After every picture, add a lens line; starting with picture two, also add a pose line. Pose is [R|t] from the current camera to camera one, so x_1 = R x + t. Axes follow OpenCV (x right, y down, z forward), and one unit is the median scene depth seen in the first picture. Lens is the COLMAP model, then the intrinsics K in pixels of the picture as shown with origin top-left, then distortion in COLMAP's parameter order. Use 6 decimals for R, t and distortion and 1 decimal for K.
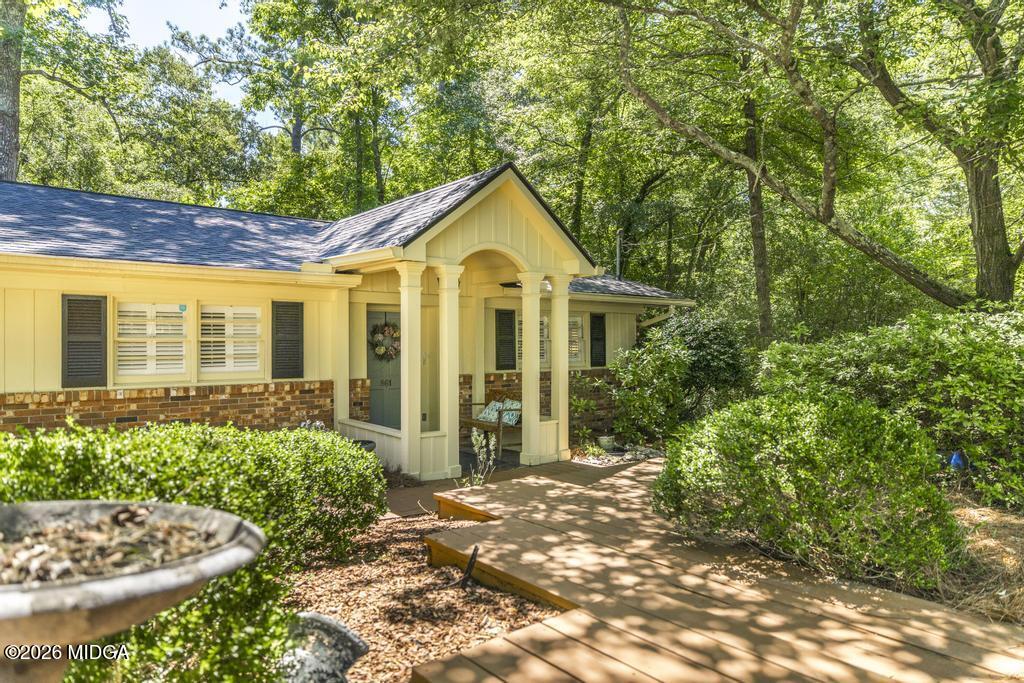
lens RADIAL K [[691.5, 0, 512.0], [0, 691.5, 341.5], [0, 0, 1]] dist [0.068783, -0.000716]
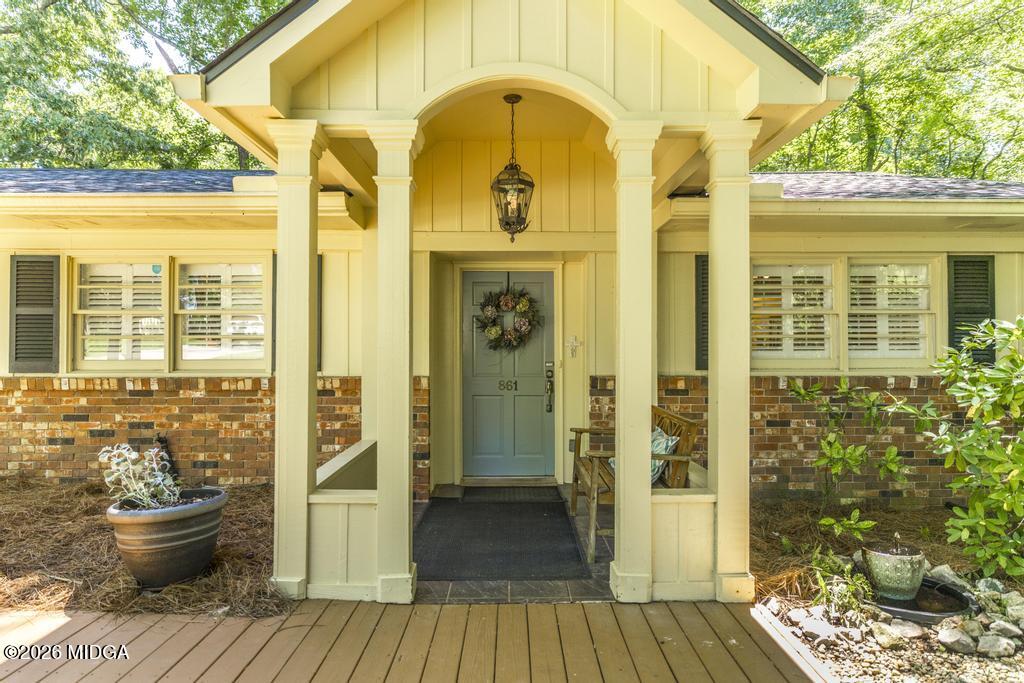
lens RADIAL K [[607.8, 0, 512.0], [0, 607.8, 341.5], [0, 0, 1]] dist [0.006192, 0.001510]
pose [[0.785553, -0.008961, -0.618730, 0.203843], [-0.001274, 0.999870, -0.016097, 0.035836], [0.618793, 0.013433, 0.785439, 0.712042]]
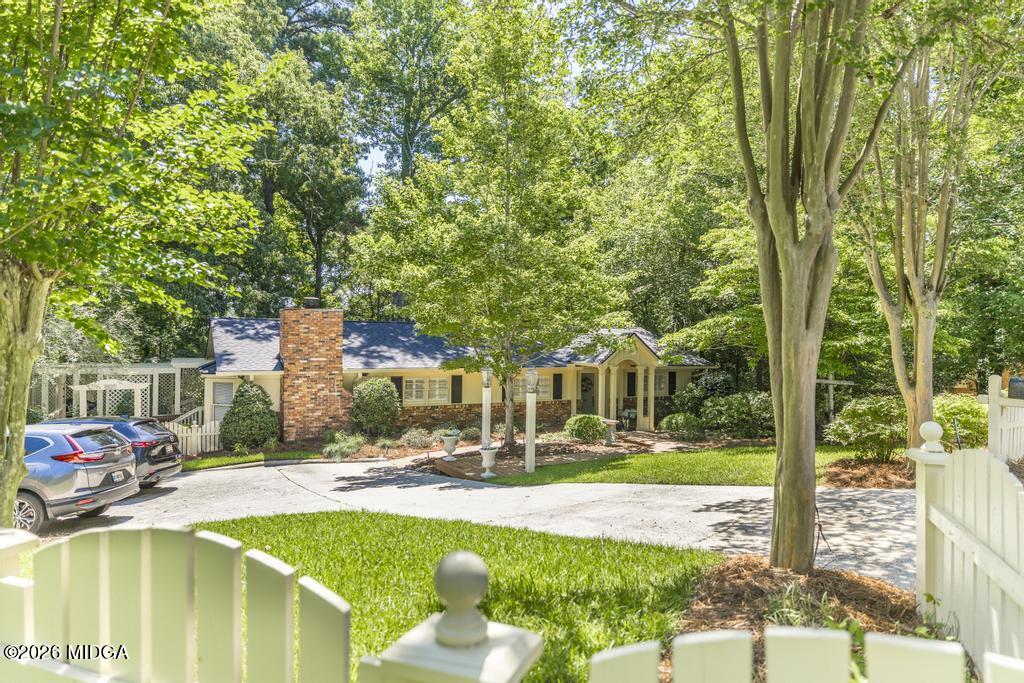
lens RADIAL K [[623.8, 0, 512.0], [0, 623.8, 341.5], [0, 0, 1]] dist [-0.036066, -0.000080]
pose [[0.981849, 0.011687, -0.189303, -0.009710], [-0.011892, 0.999929, 0.000057, -0.201994], [0.189290, 0.002195, 0.981919, -1.747115]]
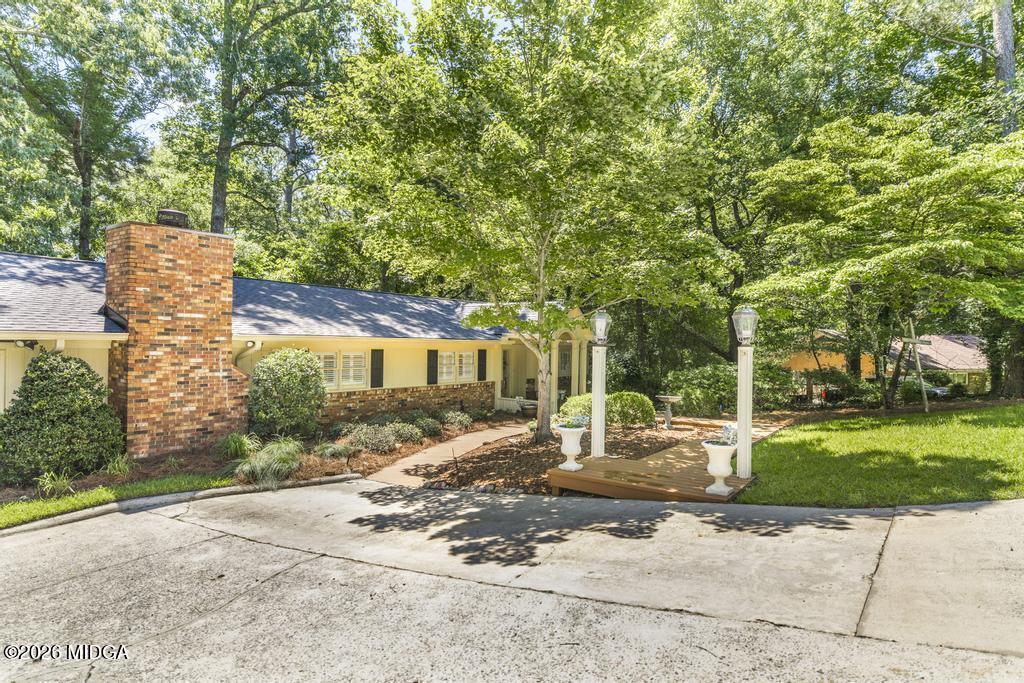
lens RADIAL K [[583.8, 0, 512.0], [0, 583.8, 341.5], [0, 0, 1]] dist [-0.000544, -0.000145]
pose [[0.967120, 0.019201, 0.253595, -0.775584], [-0.019165, 0.999813, -0.002612, -0.084124], [-0.253597, -0.002334, 0.967307, -1.045080]]
